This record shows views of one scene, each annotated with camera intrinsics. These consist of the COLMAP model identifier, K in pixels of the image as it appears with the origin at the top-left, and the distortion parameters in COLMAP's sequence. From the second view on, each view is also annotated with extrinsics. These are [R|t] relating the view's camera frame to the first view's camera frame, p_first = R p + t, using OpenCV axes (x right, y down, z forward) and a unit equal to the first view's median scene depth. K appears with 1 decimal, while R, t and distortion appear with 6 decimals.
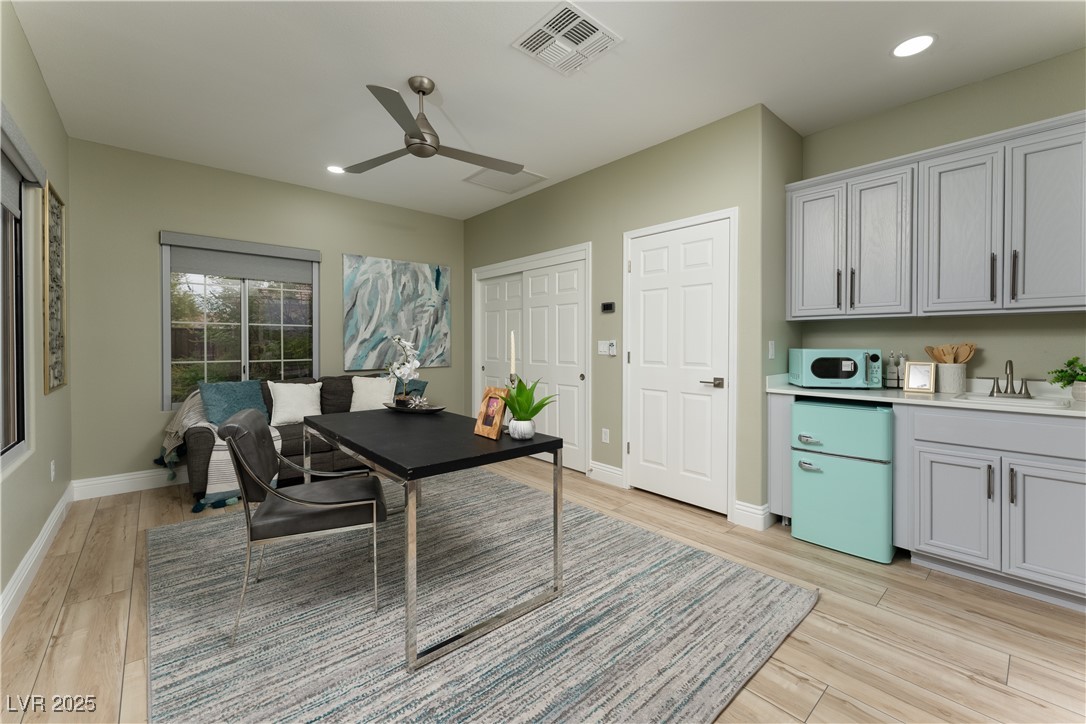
lens RADIAL K [[450.8, 0, 541.5], [0, 450.8, 342.2], [0, 0, 1]] dist [0.000187, -0.000229]
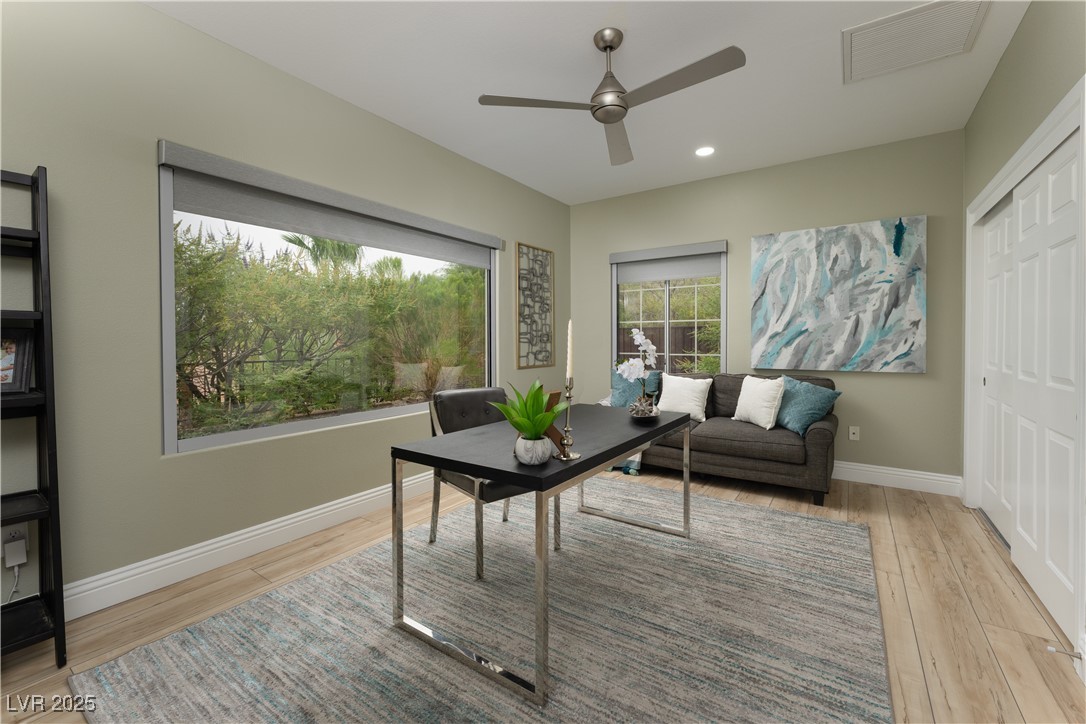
lens RADIAL K [[450.8, 0, 541.5], [0, 450.8, 342.2], [0, 0, 1]] dist [0.000187, -0.000229]
pose [[0.242358, 0.003942, -0.970179, 0.319122], [0.005803, 0.999968, 0.005513, 0.003740], [0.970170, -0.006966, 0.242327, 0.382221]]
